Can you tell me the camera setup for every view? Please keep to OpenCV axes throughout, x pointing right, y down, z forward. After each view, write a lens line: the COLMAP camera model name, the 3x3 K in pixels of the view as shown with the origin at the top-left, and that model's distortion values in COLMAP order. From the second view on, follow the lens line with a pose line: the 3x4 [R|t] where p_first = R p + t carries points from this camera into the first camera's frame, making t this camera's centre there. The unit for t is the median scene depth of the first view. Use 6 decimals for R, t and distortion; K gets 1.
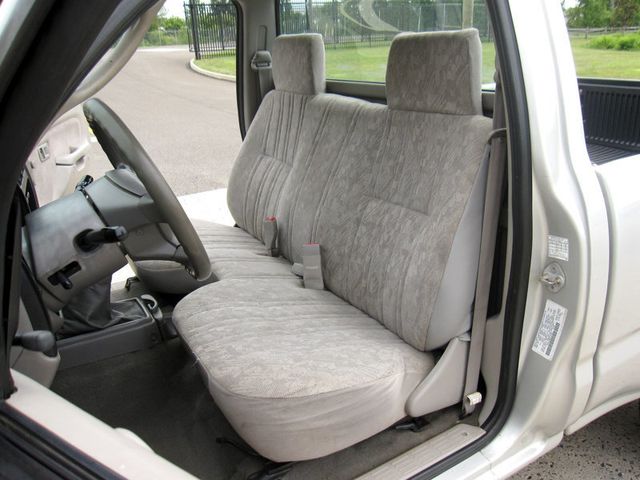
lens RADIAL K [[531.8, 0, 319.9], [0, 531.8, 241.1], [0, 0, 1]] dist [-0.078847, 0.059347]
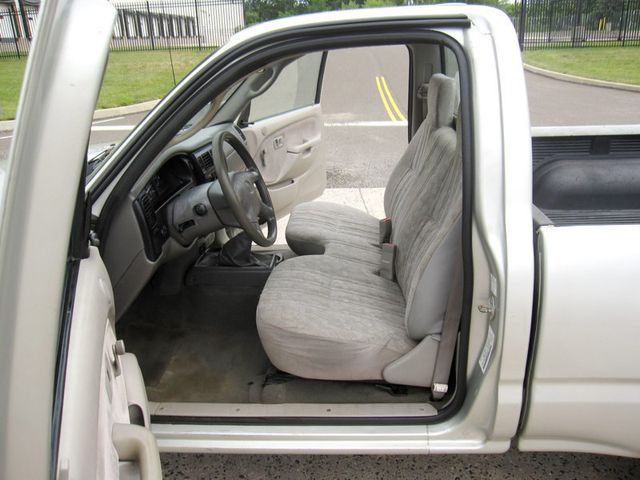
lens RADIAL K [[531.8, 0, 320.7], [0, 531.8, 239.7], [0, 0, 1]] dist [-0.078847, 0.059347]
pose [[0.825678, 0.213401, -0.522222, 0.591586], [-0.199313, 0.976343, 0.083842, -0.091302], [0.527760, 0.034859, 0.848678, -0.229088]]
